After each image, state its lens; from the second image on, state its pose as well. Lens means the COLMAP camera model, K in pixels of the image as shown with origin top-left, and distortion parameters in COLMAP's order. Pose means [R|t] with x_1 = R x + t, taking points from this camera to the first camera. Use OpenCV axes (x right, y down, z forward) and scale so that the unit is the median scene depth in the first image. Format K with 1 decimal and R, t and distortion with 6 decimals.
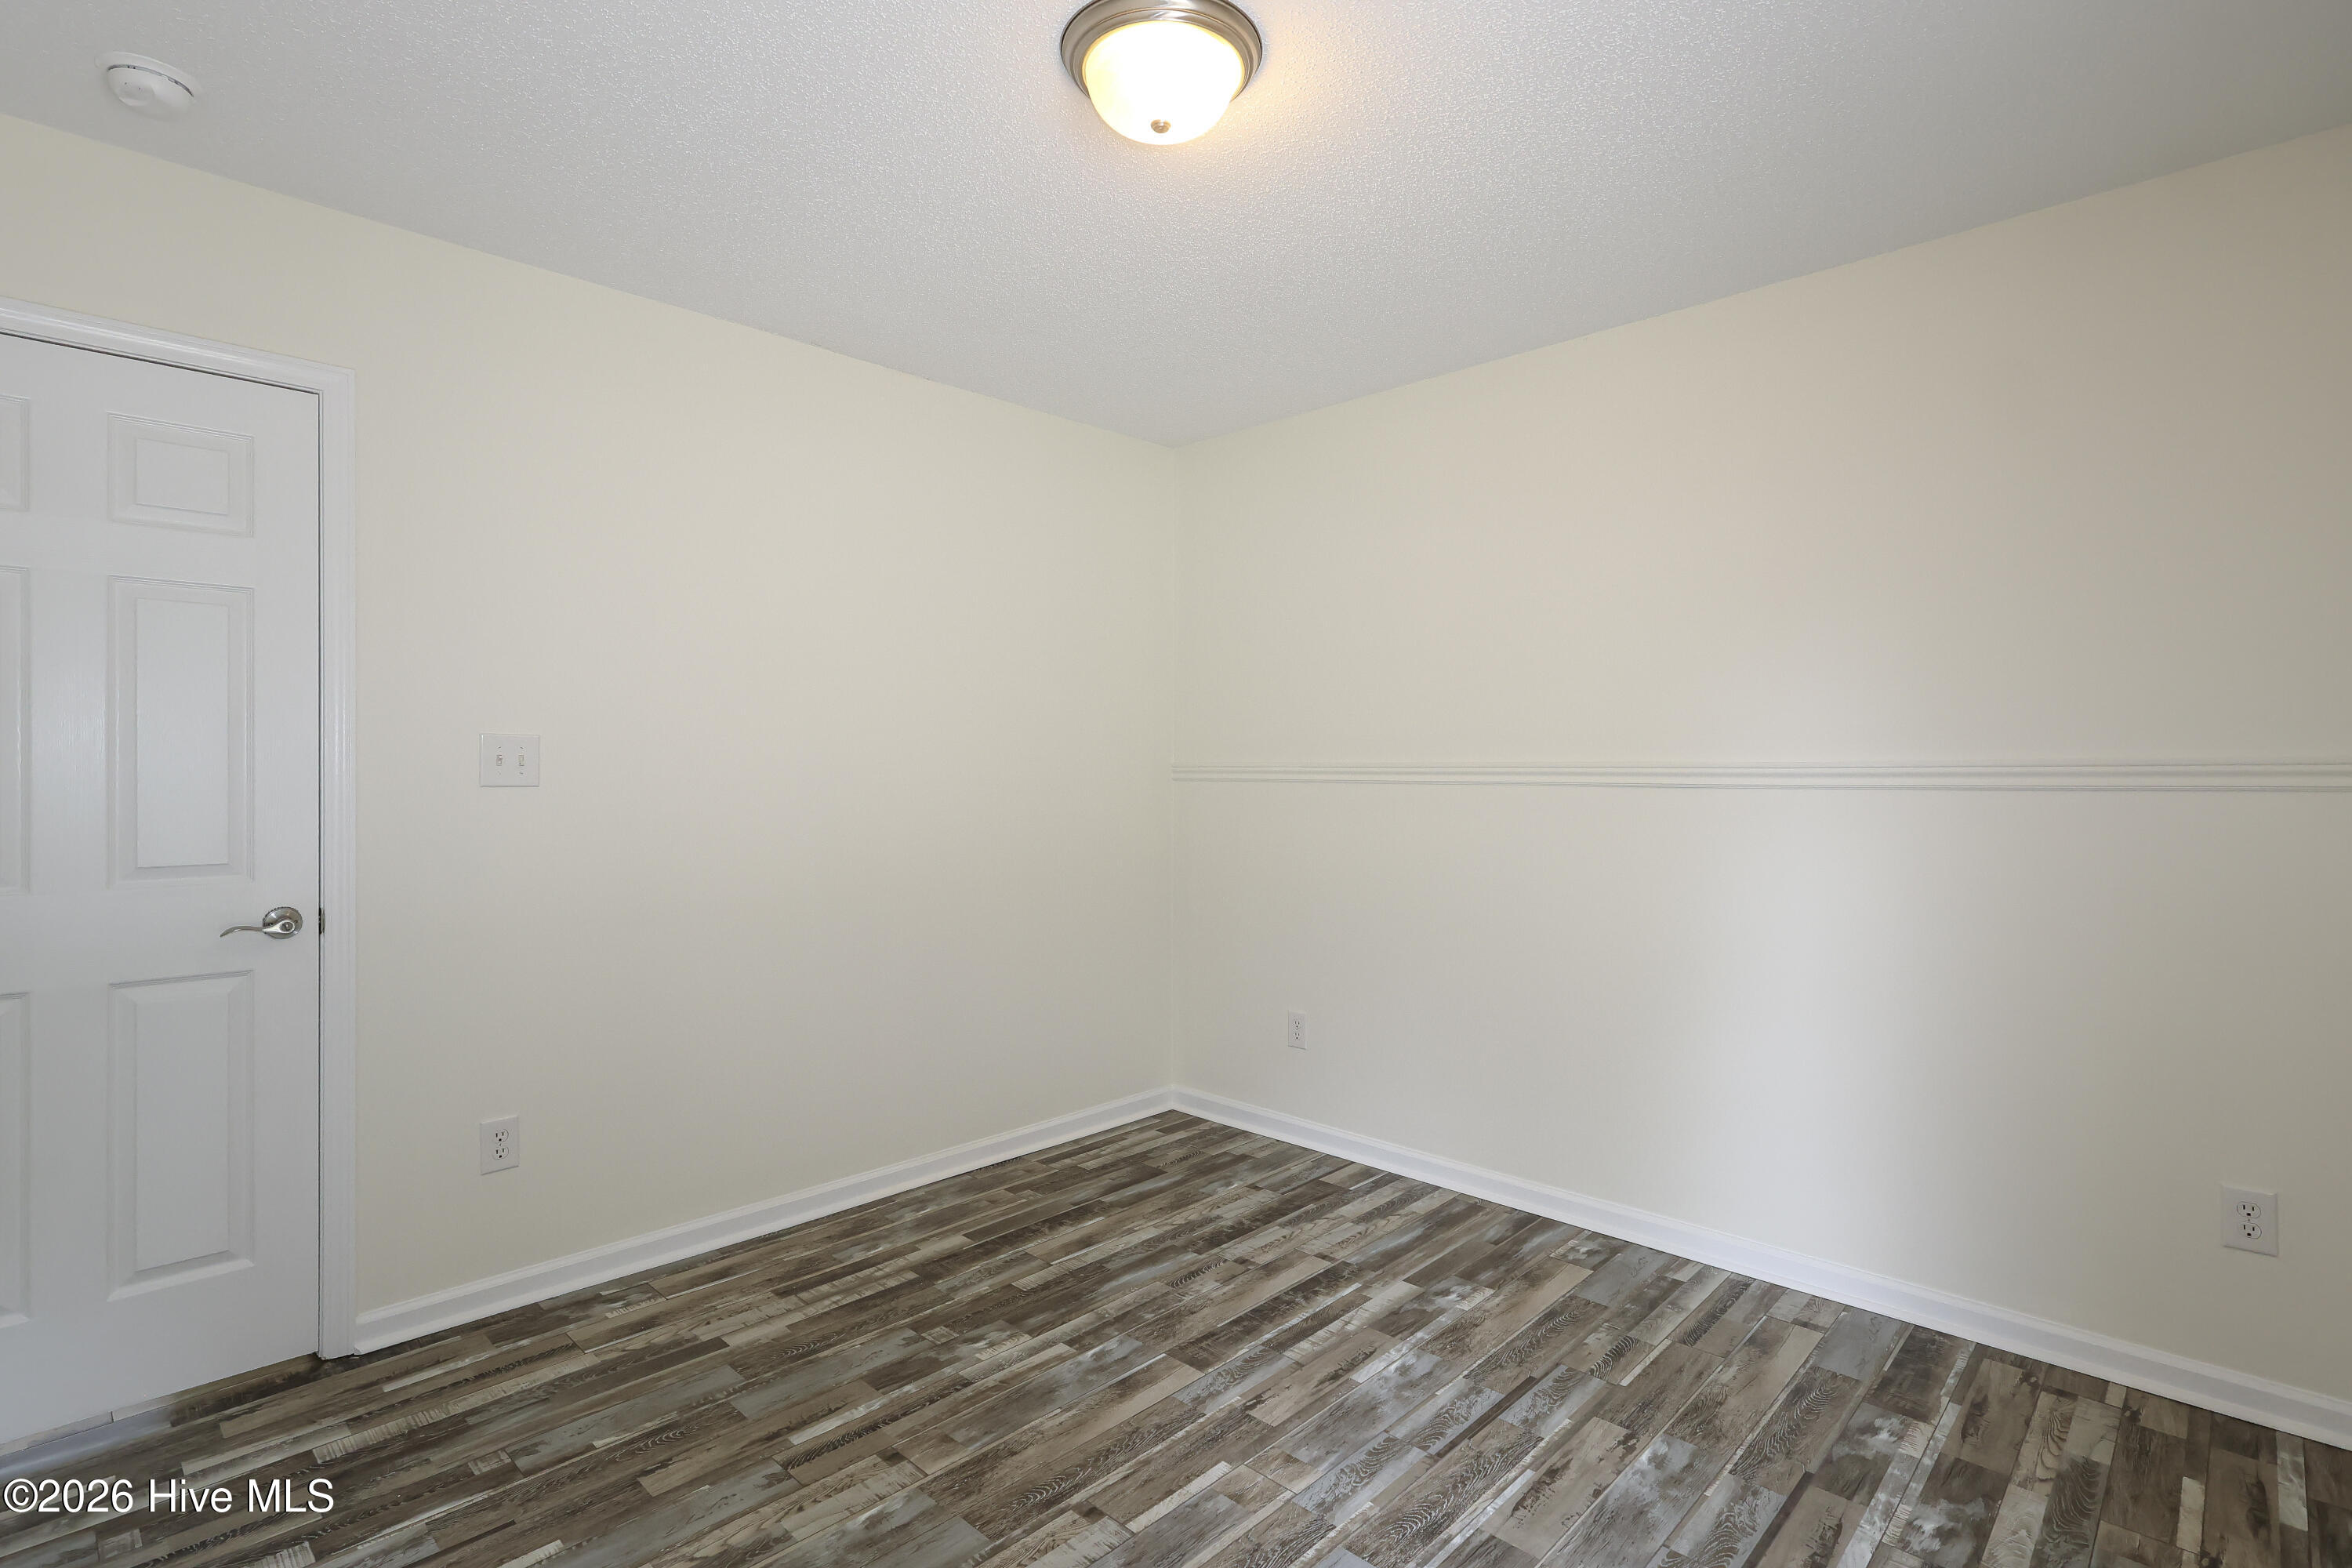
lens RADIAL K [[1109.8, 0, 1155.6], [0, 1109.8, 777.5], [0, 0, 1]] dist [-0.003118, 0.001959]
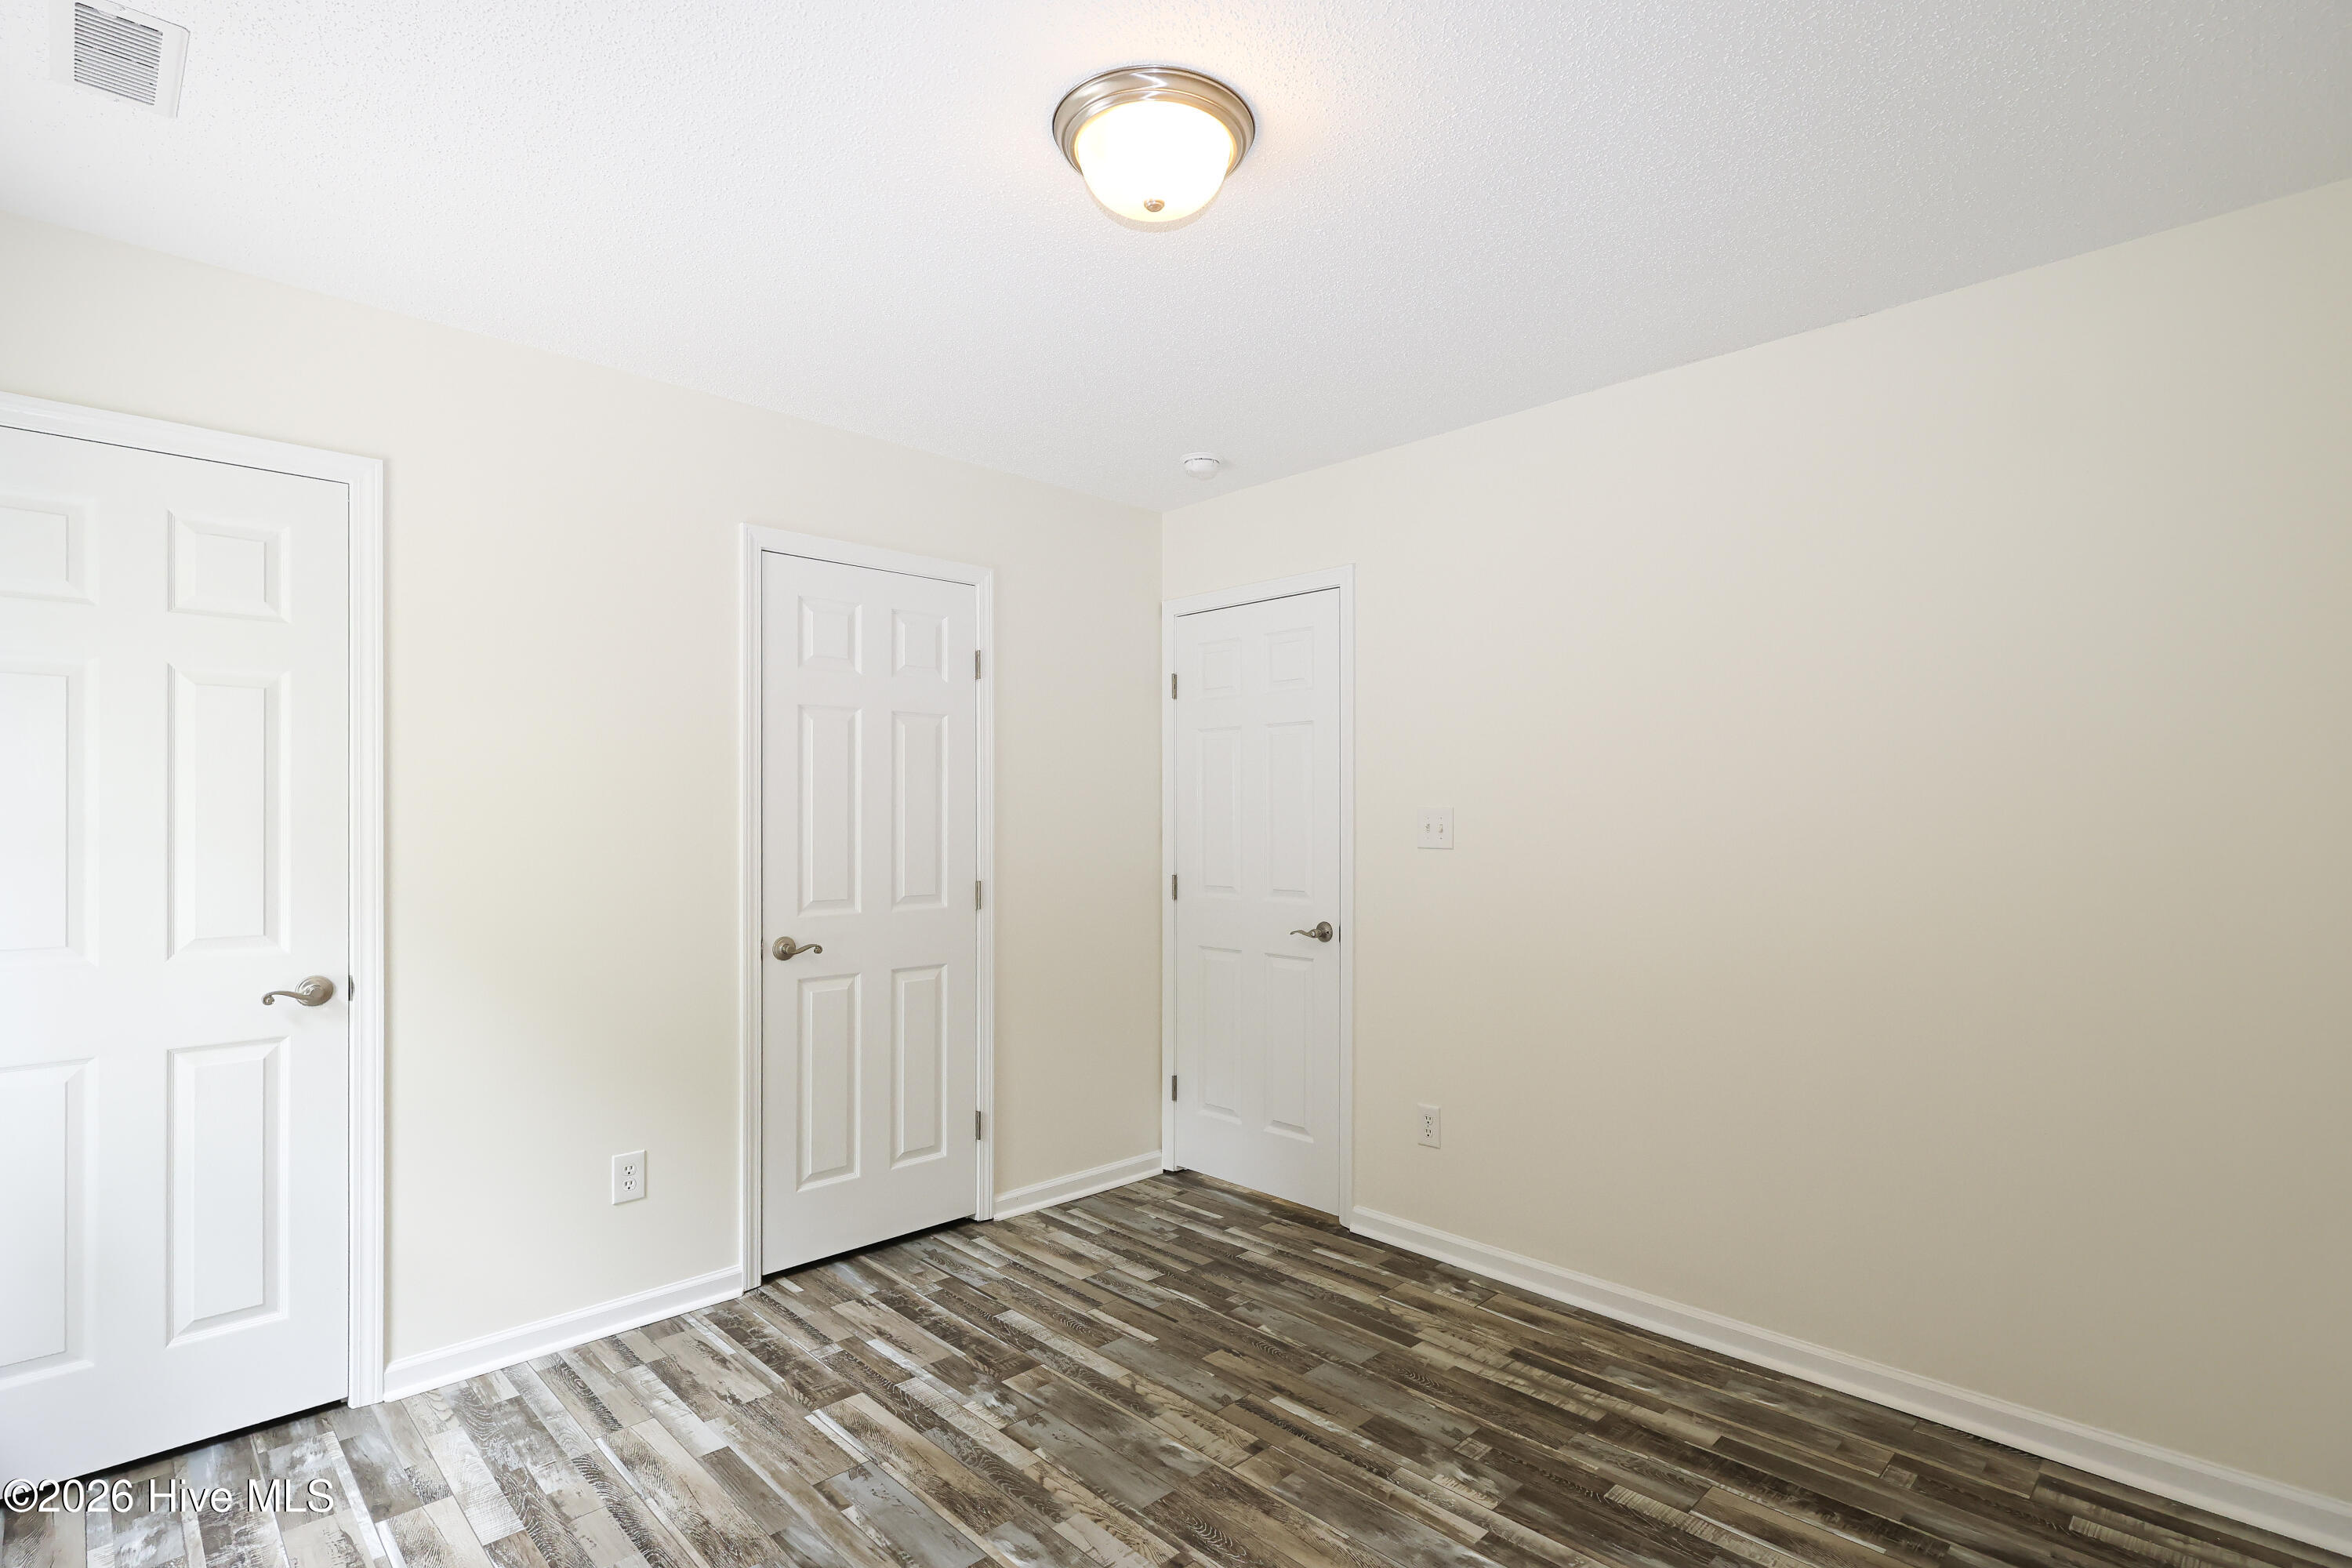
lens RADIAL K [[1109.8, 0, 1205.6], [0, 1109.8, 835.4], [0, 0, 1]] dist [-0.003118, 0.001959]
pose [[0.012135, 0.009794, -0.999878, 0.725363], [-0.006257, 0.999933, 0.009718, -0.018327], [0.999907, 0.006138, 0.012196, 0.760846]]
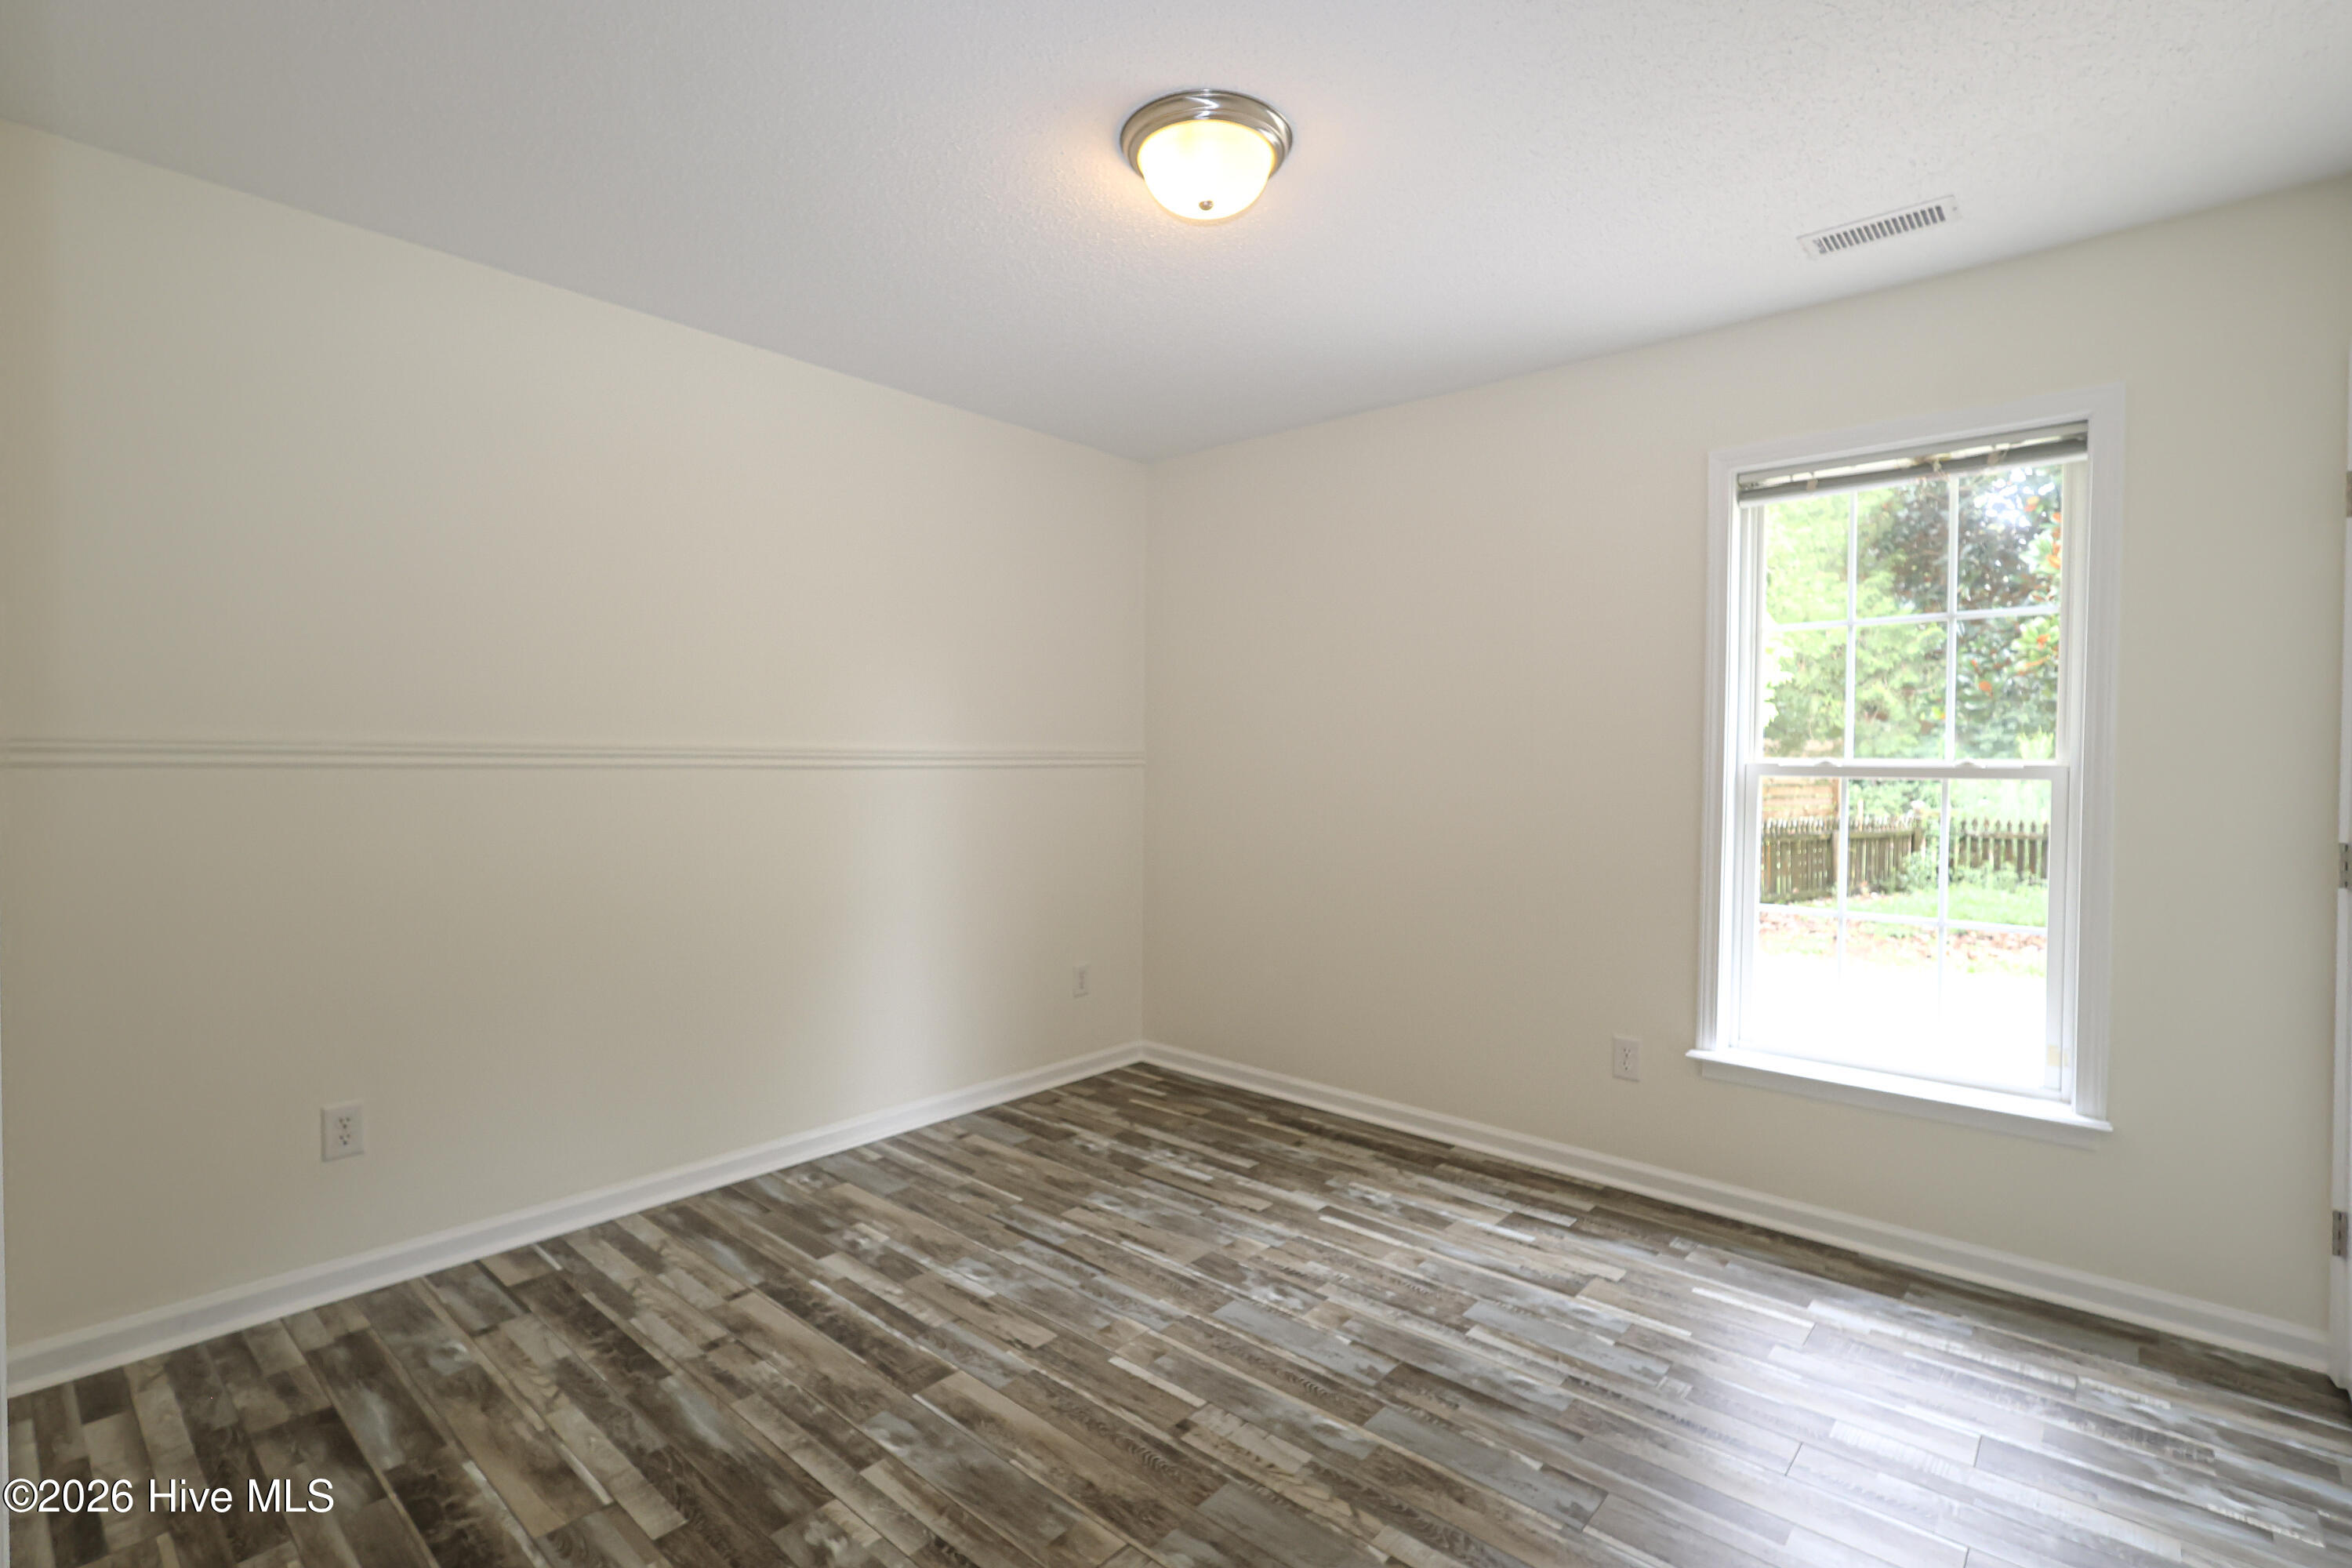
lens RADIAL K [[1109.8, 0, 1165.8], [0, 1109.8, 789.8], [0, 0, 1]] dist [-0.003118, 0.001959]
pose [[-0.051875, -0.029250, 0.998225, -0.855703], [-0.002406, 0.999572, 0.029164, -0.000514], [-0.998651, -0.000889, -0.051923, 0.808686]]
